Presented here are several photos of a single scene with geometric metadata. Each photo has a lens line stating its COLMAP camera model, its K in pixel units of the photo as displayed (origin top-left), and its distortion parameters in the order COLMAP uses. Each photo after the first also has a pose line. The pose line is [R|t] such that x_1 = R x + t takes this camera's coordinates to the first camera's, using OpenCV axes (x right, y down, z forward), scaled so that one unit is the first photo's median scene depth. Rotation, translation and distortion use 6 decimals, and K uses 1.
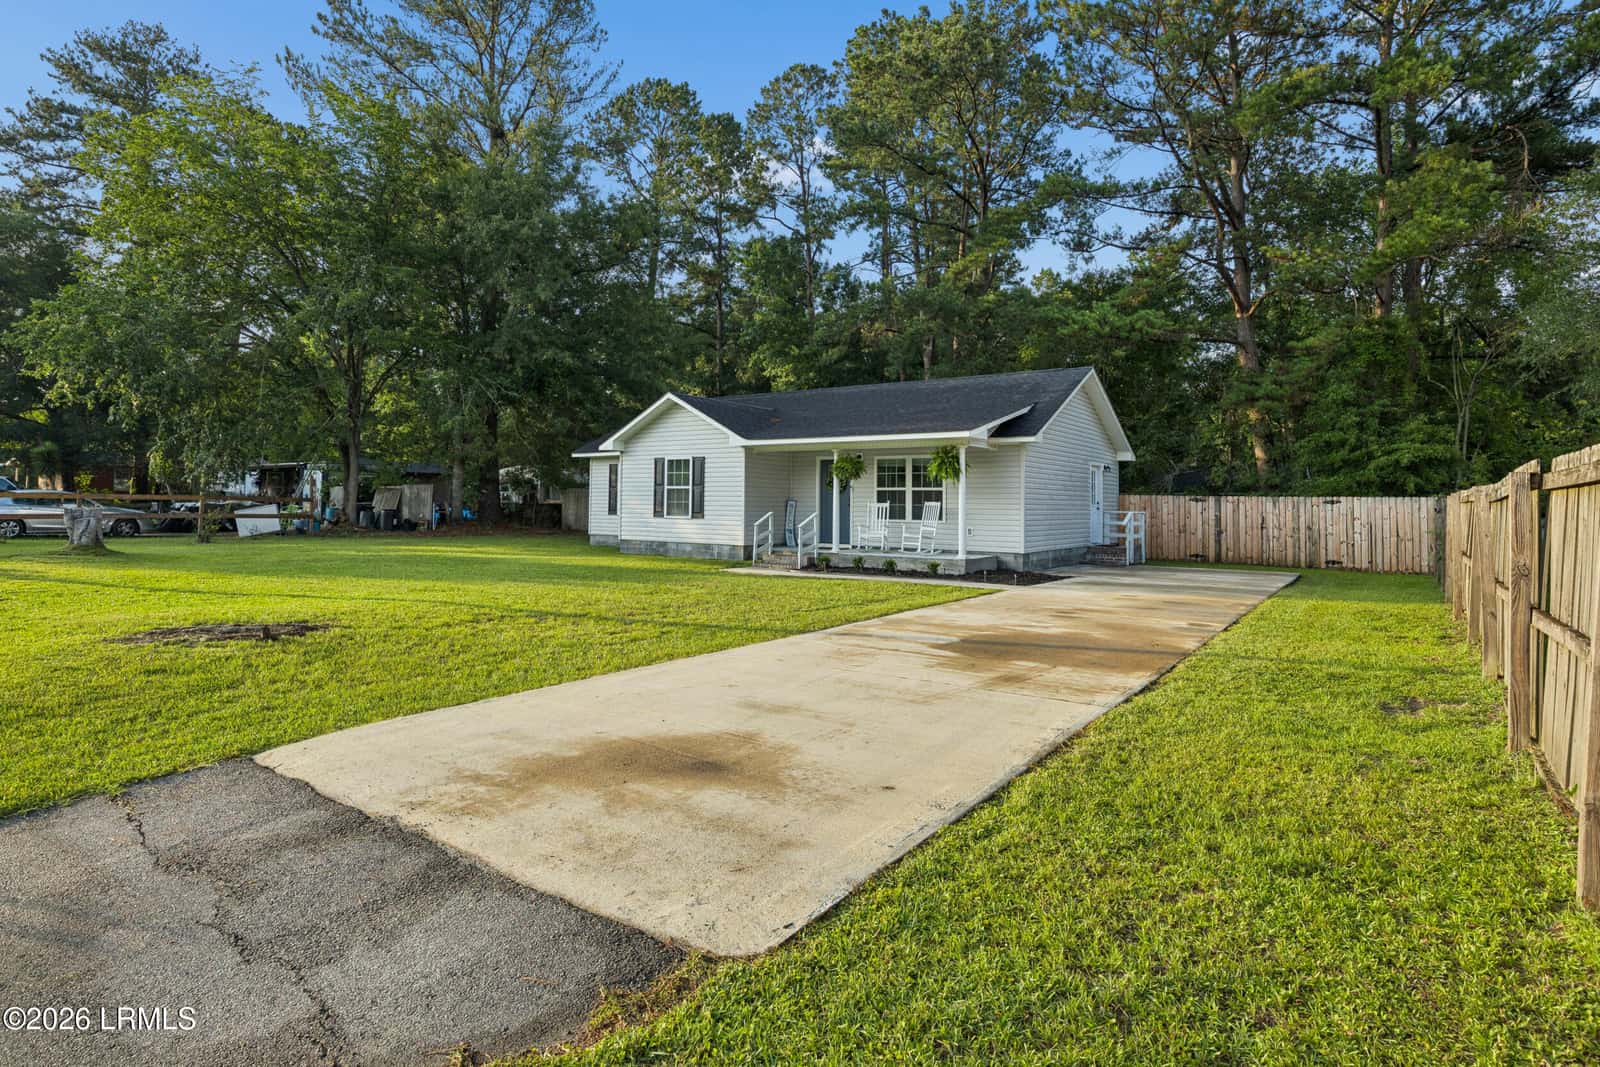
lens RADIAL K [[842.3, 0, 801.2], [0, 842.3, 479.8], [0, 0, 1]] dist [-0.000242, 0.000152]
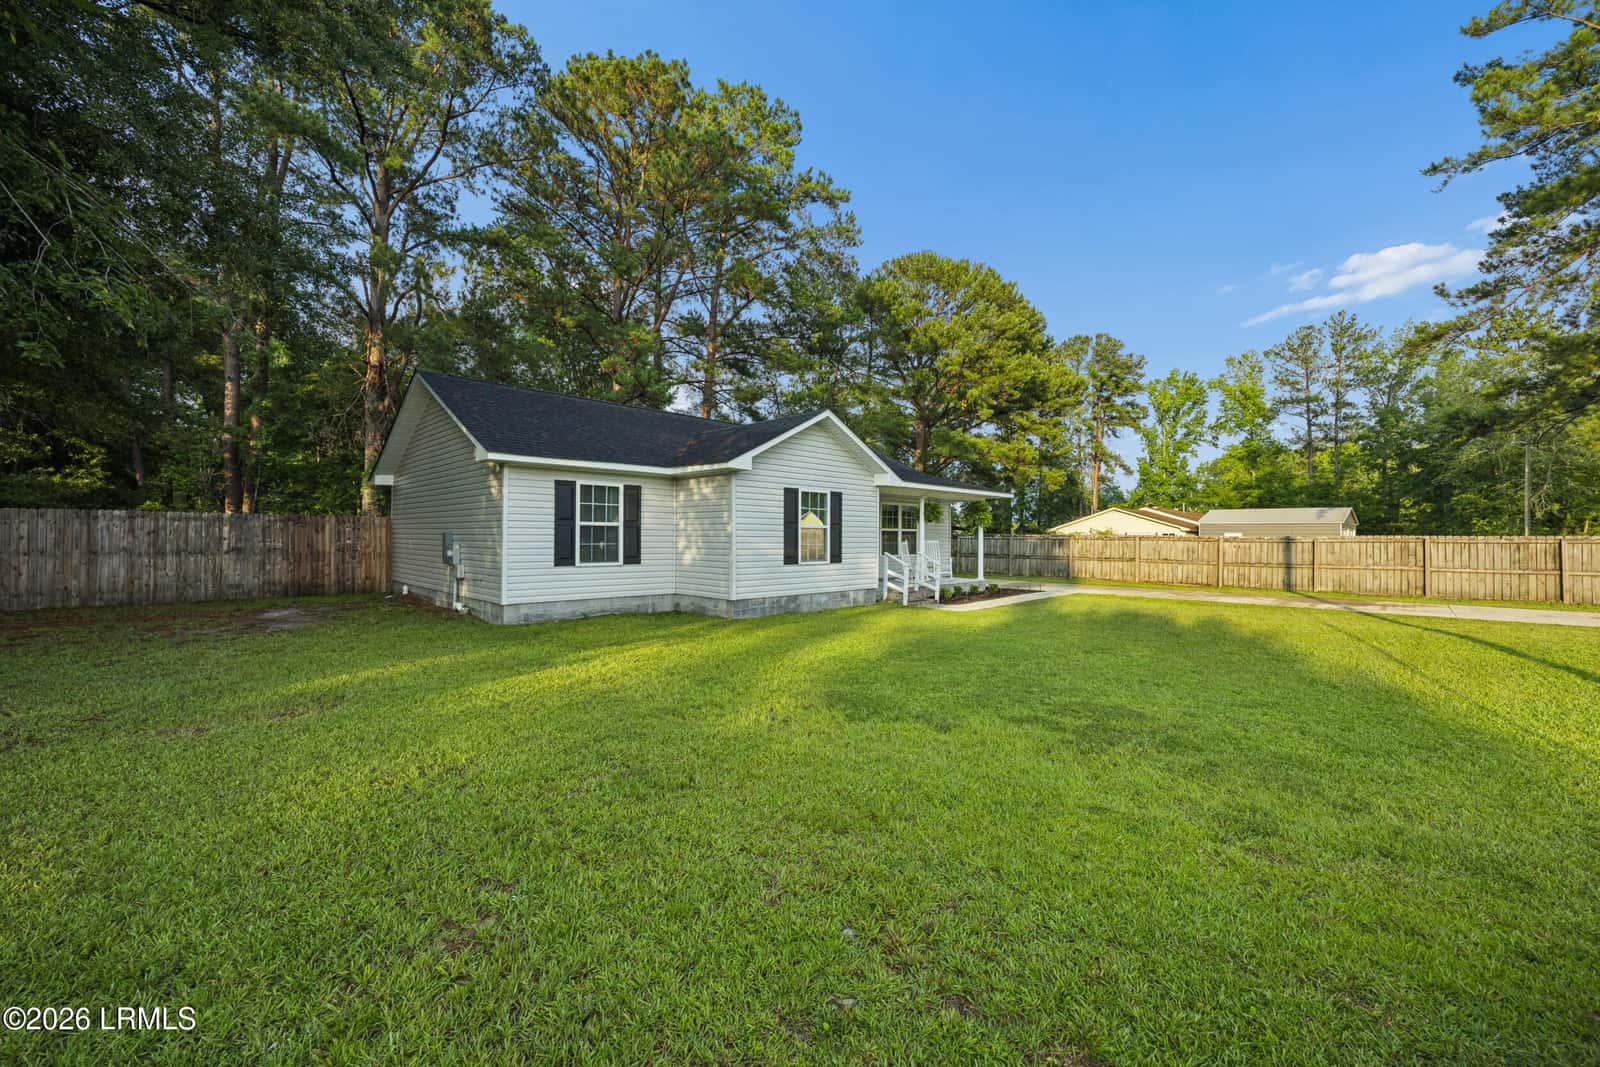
lens RADIAL K [[636.8, 0, 800.0], [0, 636.8, 533.5], [0, 0, 1]] dist [0.000201, -0.000050]
pose [[0.170838, -0.007874, 0.985268, -0.770099], [-0.035435, 0.999272, 0.014130, 0.007465], [-0.984662, -0.037327, 0.170435, 0.923348]]
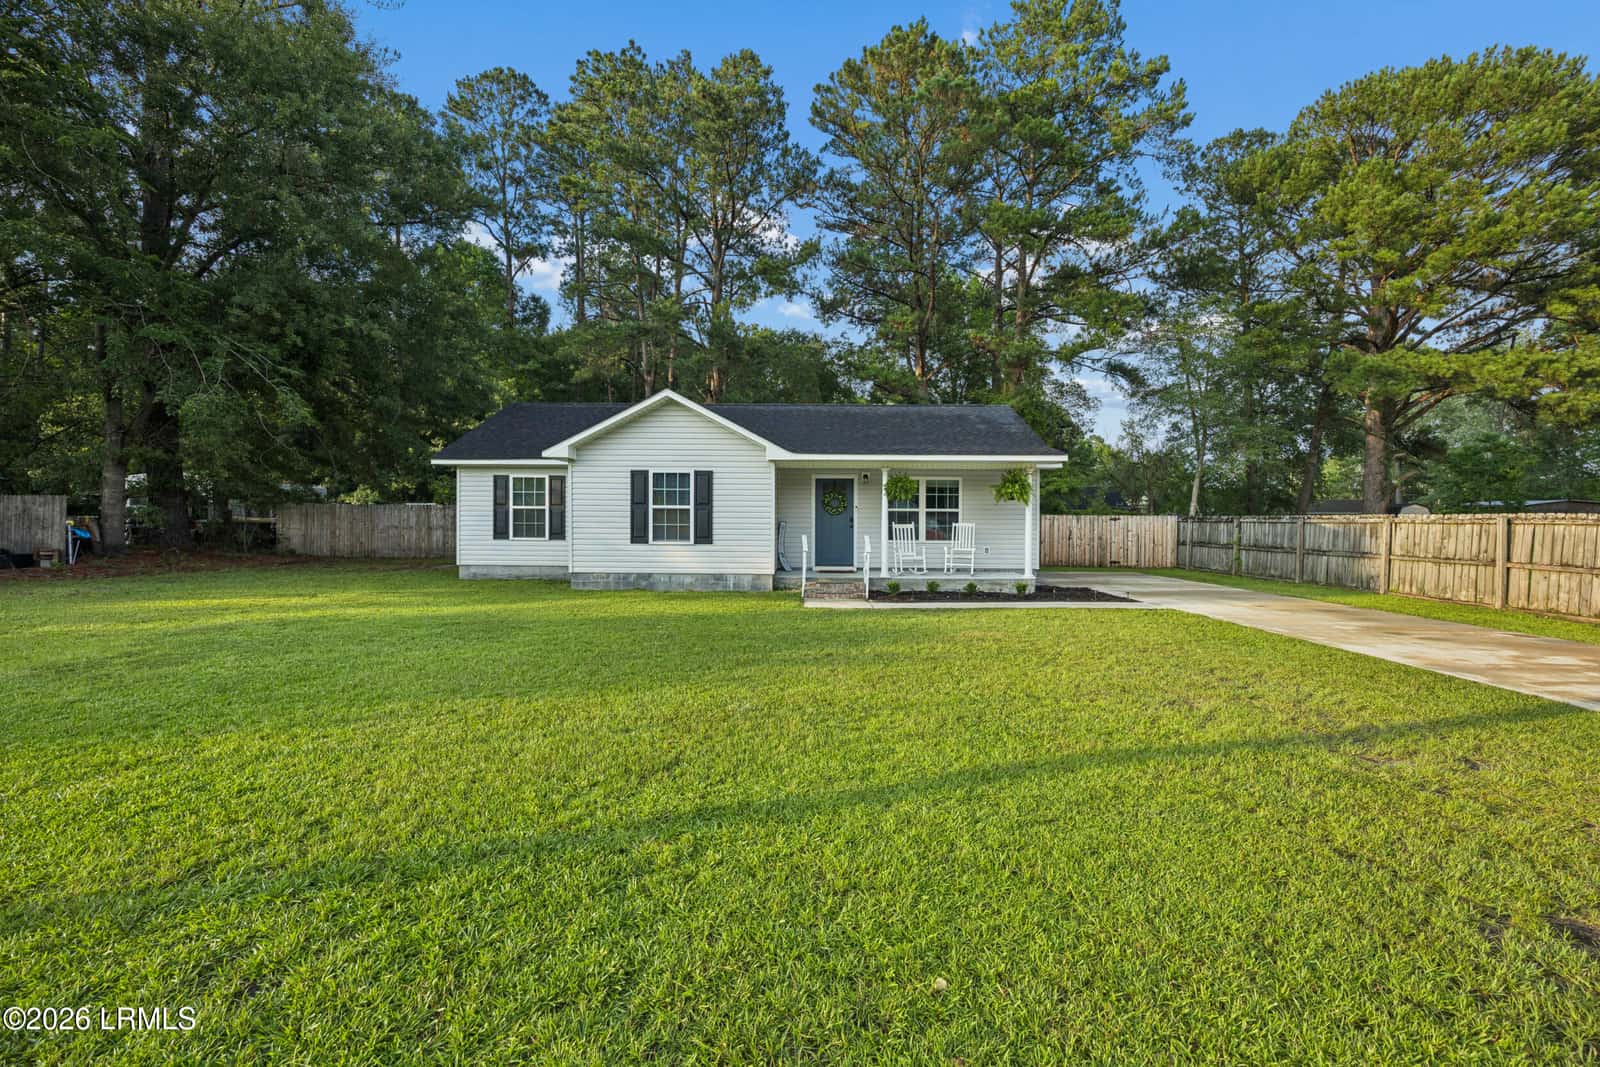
lens RADIAL K [[650.7, 0, 800.0], [0, 650.7, 533.5], [0, 0, 1]] dist [0.001196, 0.000158]
pose [[0.824622, -0.019444, 0.565350, -0.408863], [-0.012796, 0.998512, 0.053006, -0.000412], [-0.565540, -0.050944, 0.823146, 0.411671]]
